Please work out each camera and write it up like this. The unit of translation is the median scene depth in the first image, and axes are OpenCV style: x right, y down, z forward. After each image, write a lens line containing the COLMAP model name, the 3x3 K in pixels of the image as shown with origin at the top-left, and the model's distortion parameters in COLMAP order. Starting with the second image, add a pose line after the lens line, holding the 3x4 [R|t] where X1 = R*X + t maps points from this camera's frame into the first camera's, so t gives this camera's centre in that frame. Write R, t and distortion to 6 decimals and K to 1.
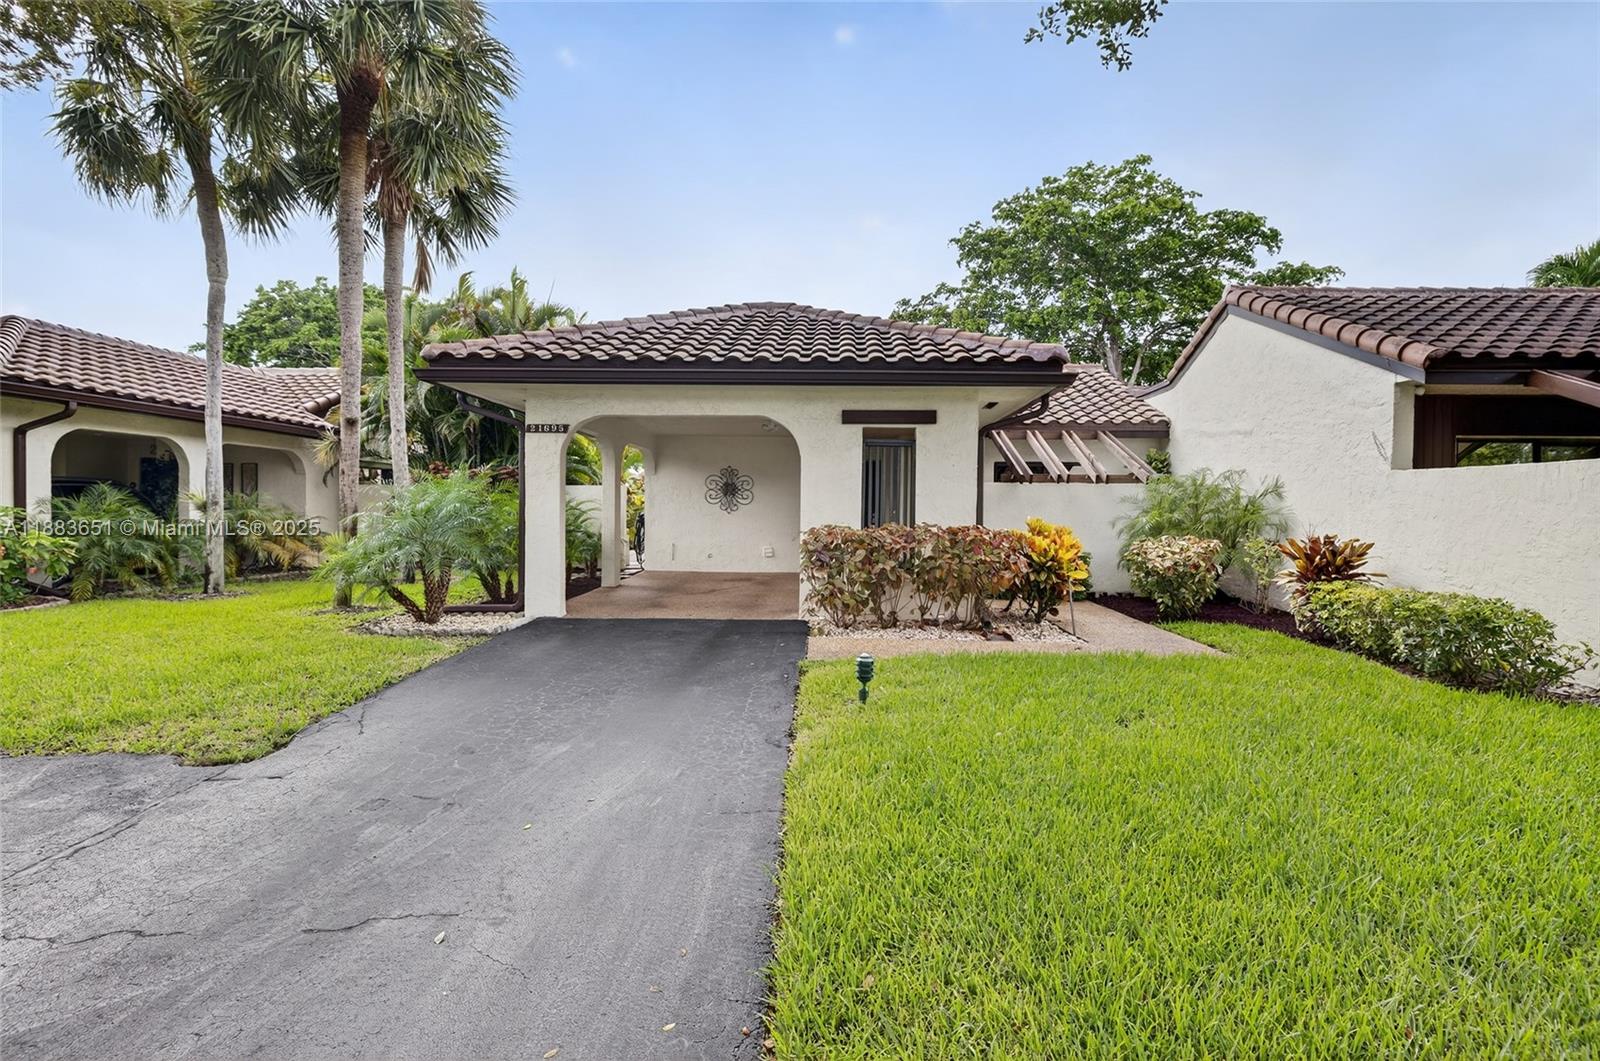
lens RADIAL K [[668.1, 0, 799.1], [0, 668.1, 511.6], [0, 0, 1]] dist [0.003434, -0.000460]
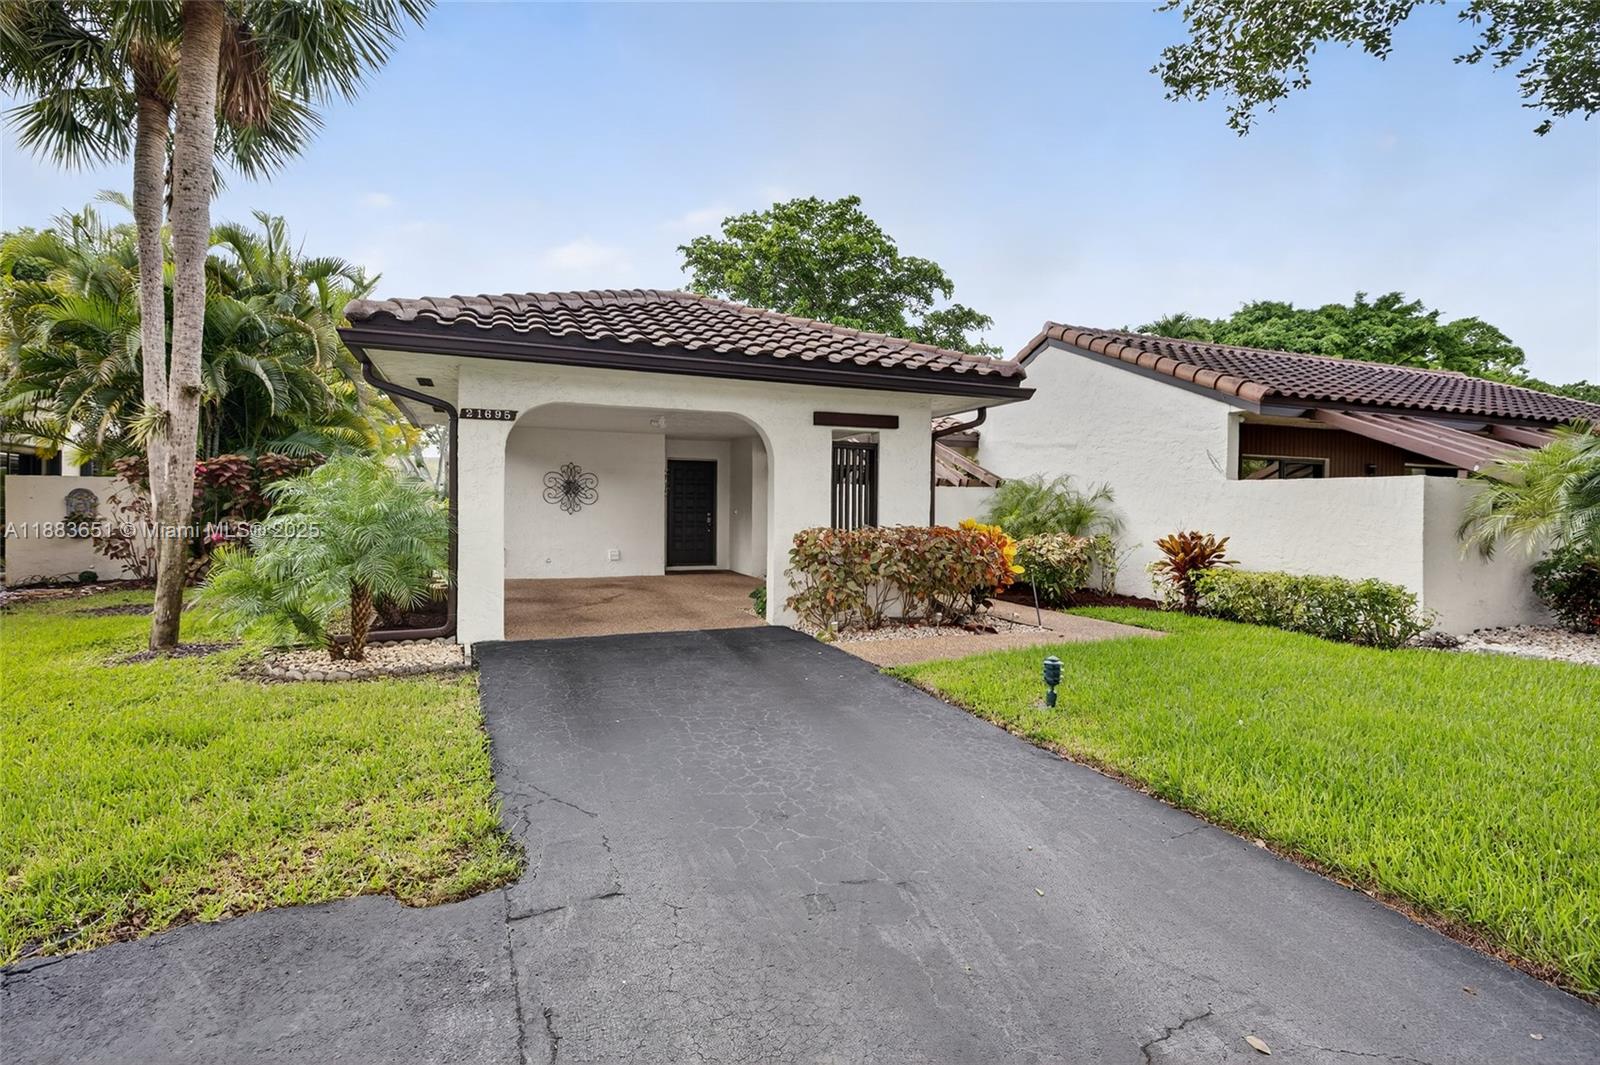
lens RADIAL K [[660.2, 0, 800.0], [0, 660.2, 506.2], [0, 0, 1]] dist [0.010132, -0.000406]
pose [[0.937092, 0.001574, 0.349078, -0.316670], [0.000743, 0.999979, -0.006502, -0.005086], [-0.349081, 0.006353, 0.937071, 0.099469]]
